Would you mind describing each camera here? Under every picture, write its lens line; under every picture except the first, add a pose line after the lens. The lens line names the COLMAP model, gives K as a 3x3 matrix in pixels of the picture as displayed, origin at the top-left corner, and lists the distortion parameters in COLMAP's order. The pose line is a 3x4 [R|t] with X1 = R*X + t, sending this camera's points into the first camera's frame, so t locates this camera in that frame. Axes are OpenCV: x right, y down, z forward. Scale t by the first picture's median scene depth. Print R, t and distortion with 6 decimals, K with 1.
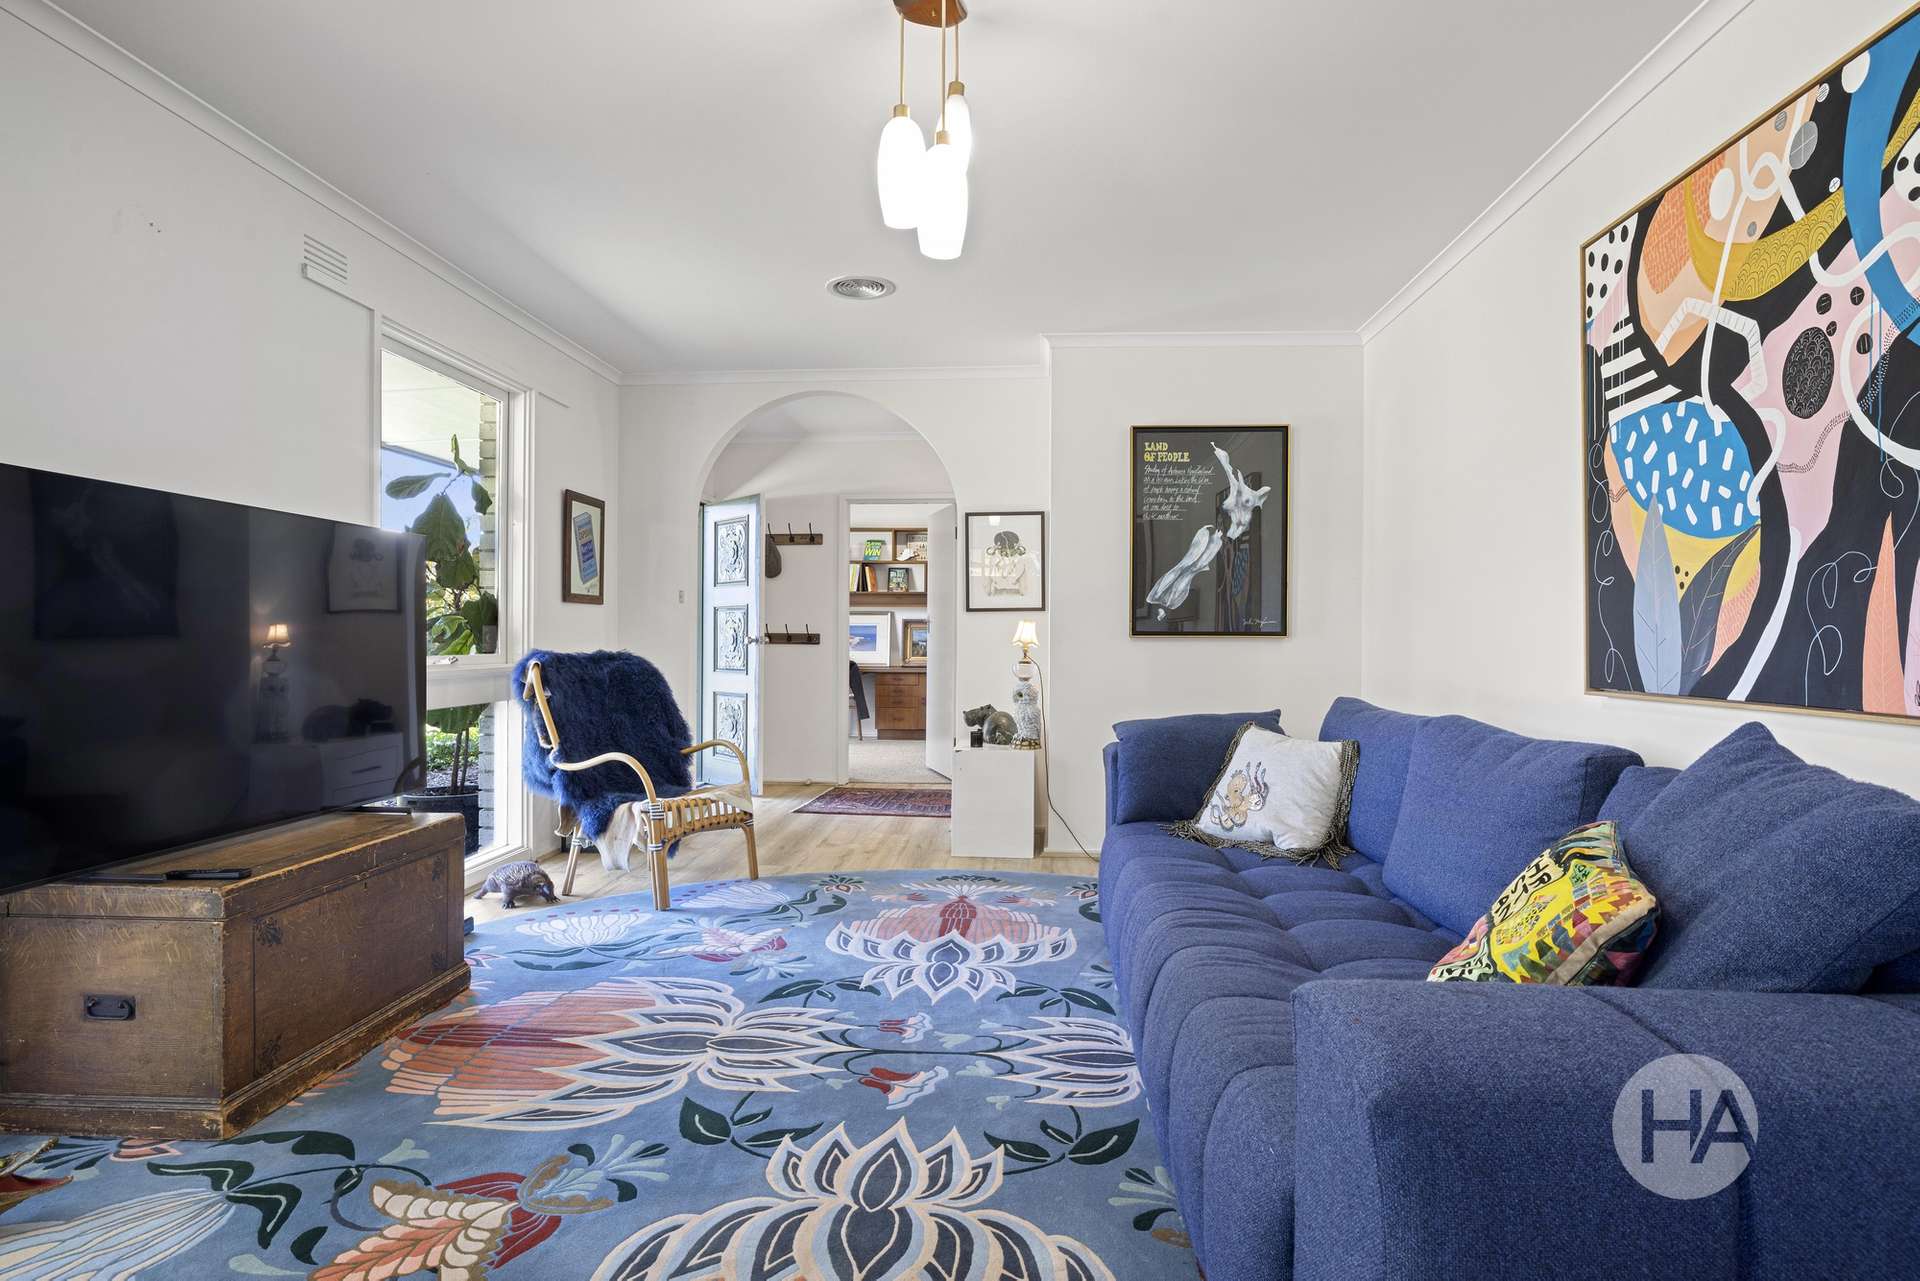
lens RADIAL K [[1047.4, 0, 963.8], [0, 1047.4, 640.9], [0, 0, 1]] dist [-0.000005, 0.000000]
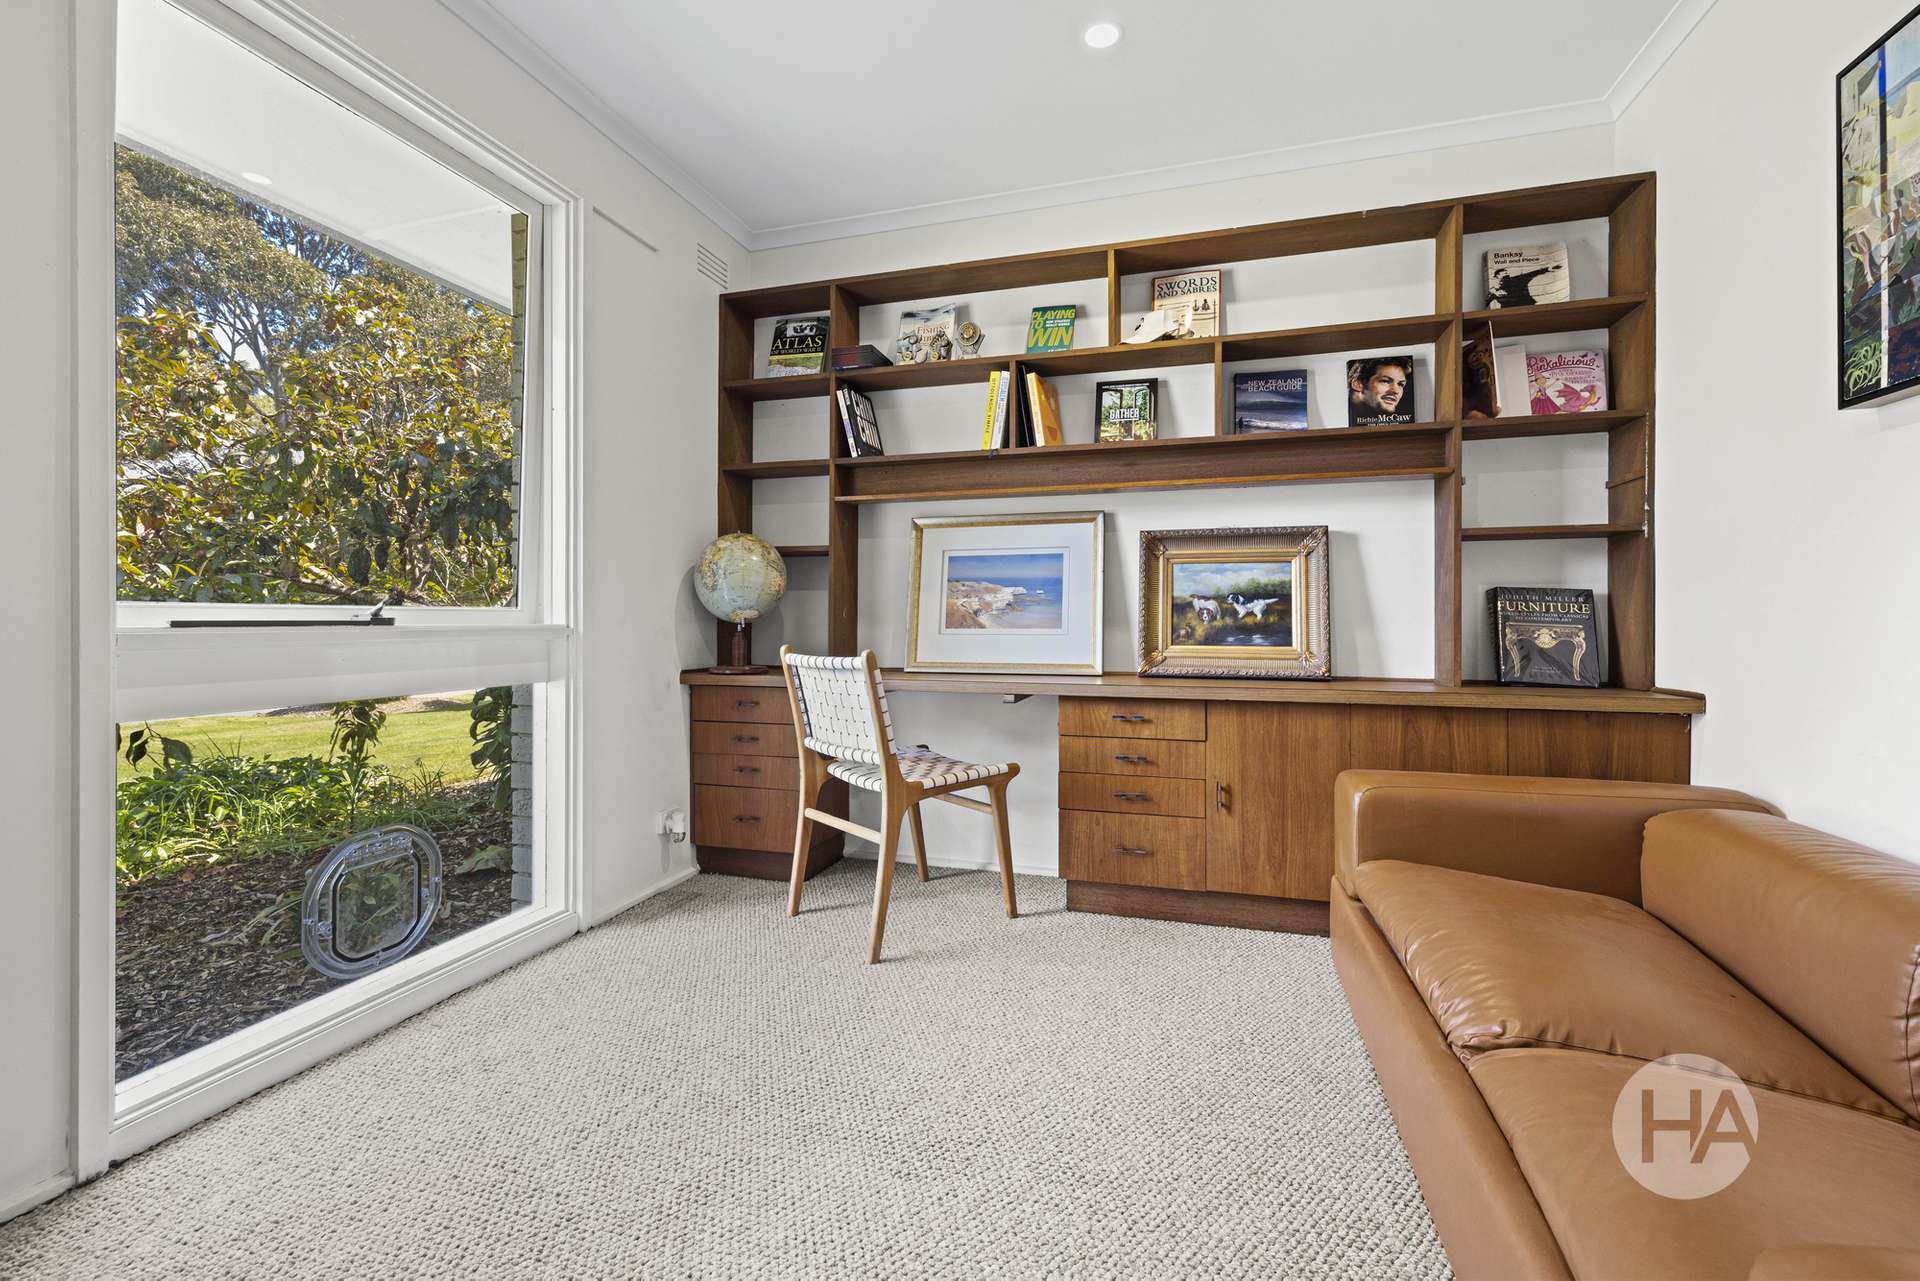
lens RADIAL K [[804.8, 0, 962.5], [0, 804.8, 627.6], [0, 0, 1]] dist [-0.000484, -0.000005]
pose [[0.977922, -0.002607, -0.208953, -0.060386], [0.003529, 0.999986, 0.004043, 0.008670], [0.208939, -0.004691, 0.977917, 0.740086]]
